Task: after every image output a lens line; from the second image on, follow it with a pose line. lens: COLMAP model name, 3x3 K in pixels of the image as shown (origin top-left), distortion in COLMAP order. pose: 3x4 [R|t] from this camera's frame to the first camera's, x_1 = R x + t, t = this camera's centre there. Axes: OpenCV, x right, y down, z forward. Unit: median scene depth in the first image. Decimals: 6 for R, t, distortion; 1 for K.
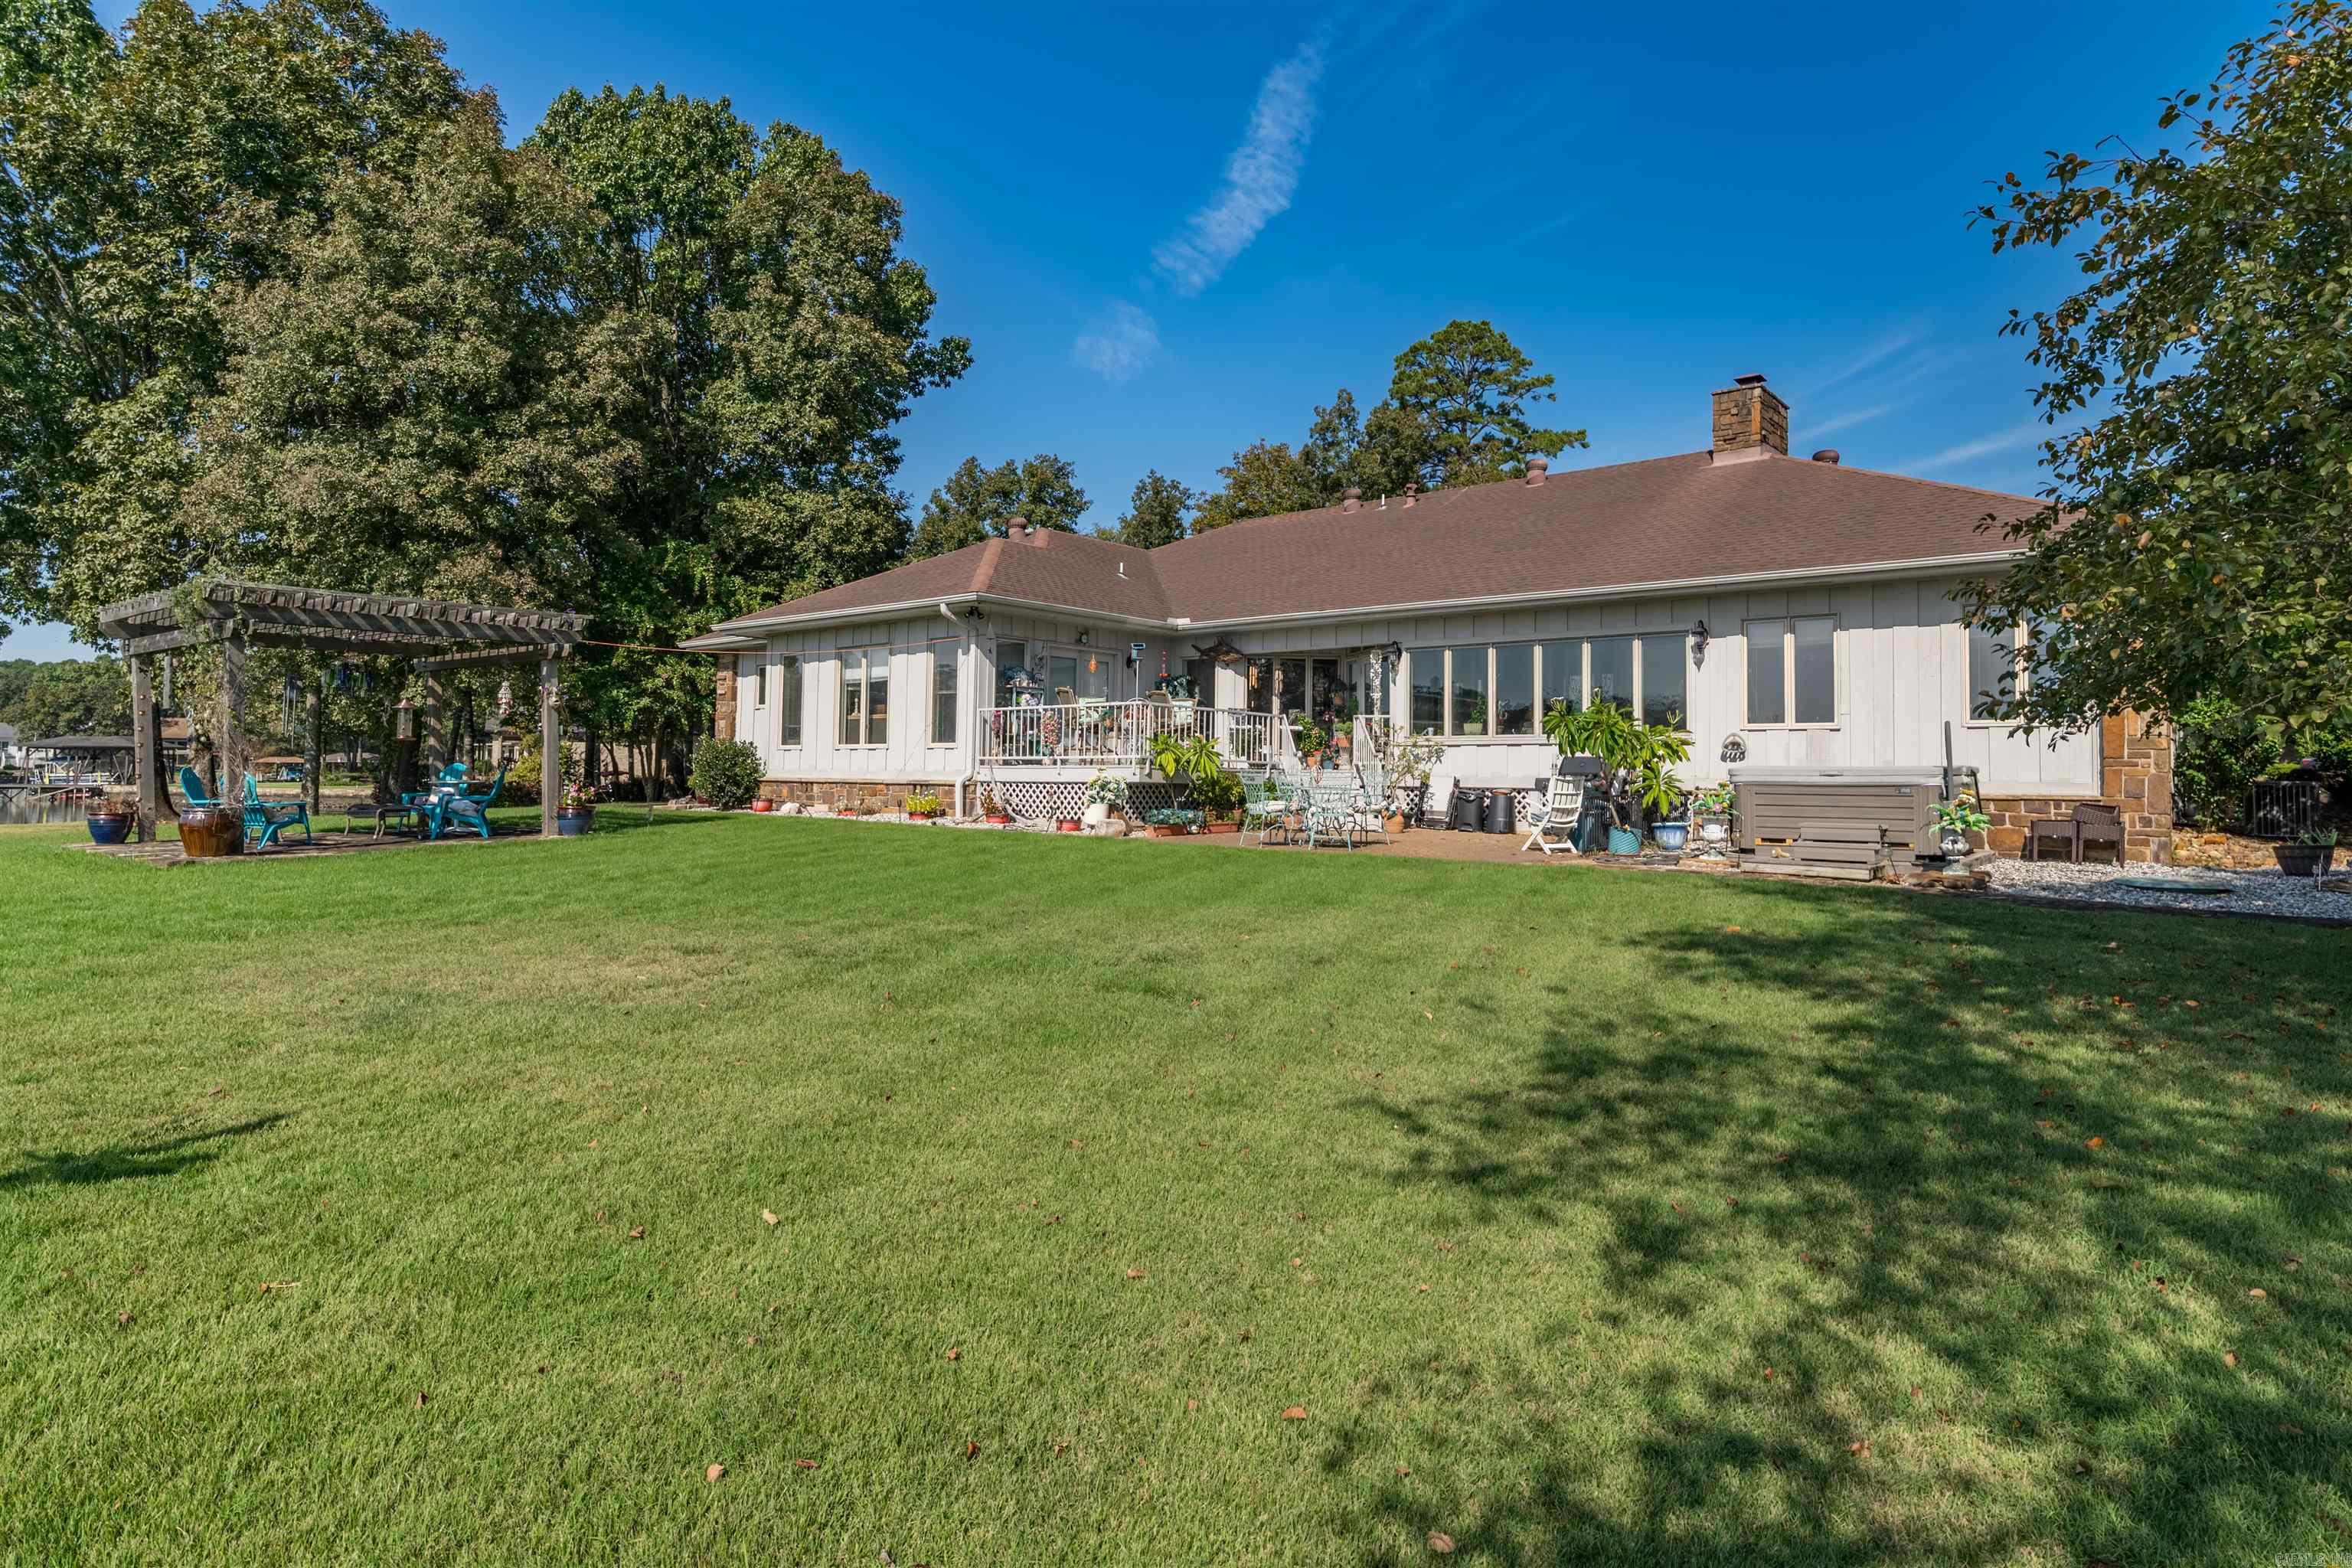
lens RADIAL K [[1302.0, 0, 1172.2], [0, 1302.0, 747.9], [0, 0, 1]] dist [-0.001141, -0.000063]
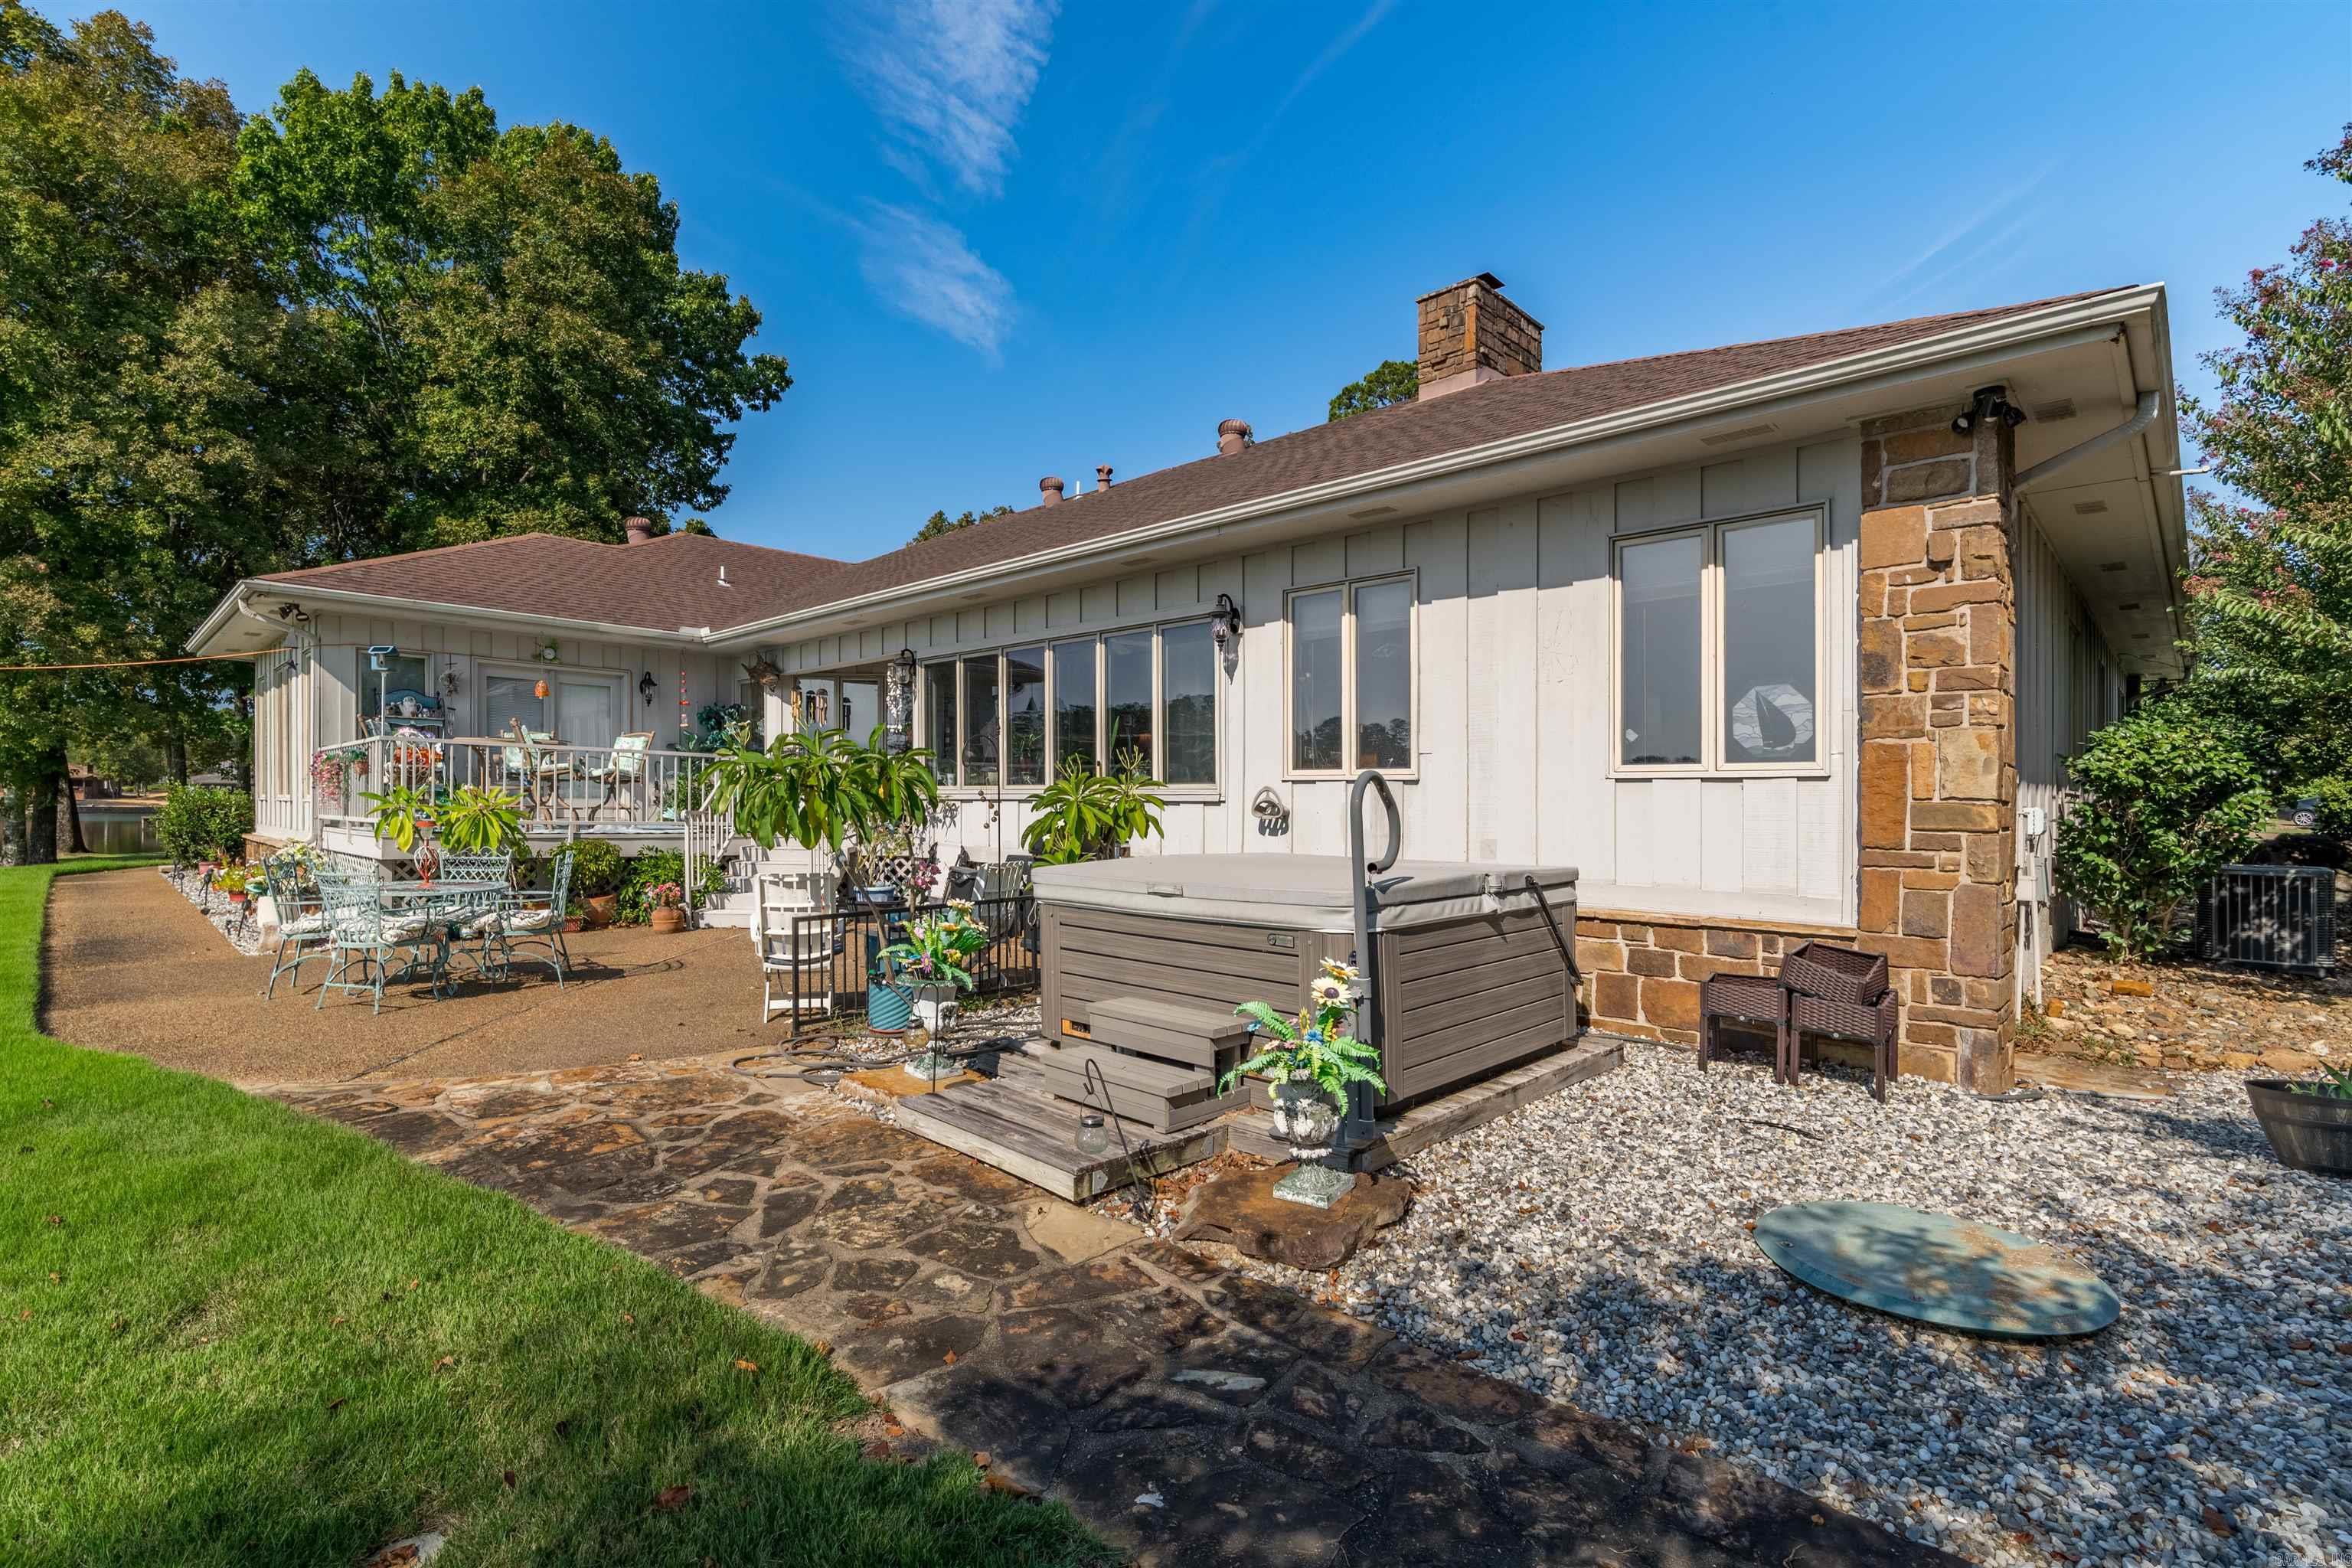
lens RADIAL K [[1086.6, 0, 1185.7], [0, 1086.6, 813.3], [0, 0, 1]] dist [-0.000064, 0.000301]
pose [[0.997397, 0.001861, -0.072085, 0.366713], [0.000138, 0.999616, 0.027707, -0.011001], [0.072109, -0.027644, 0.997014, 0.434903]]
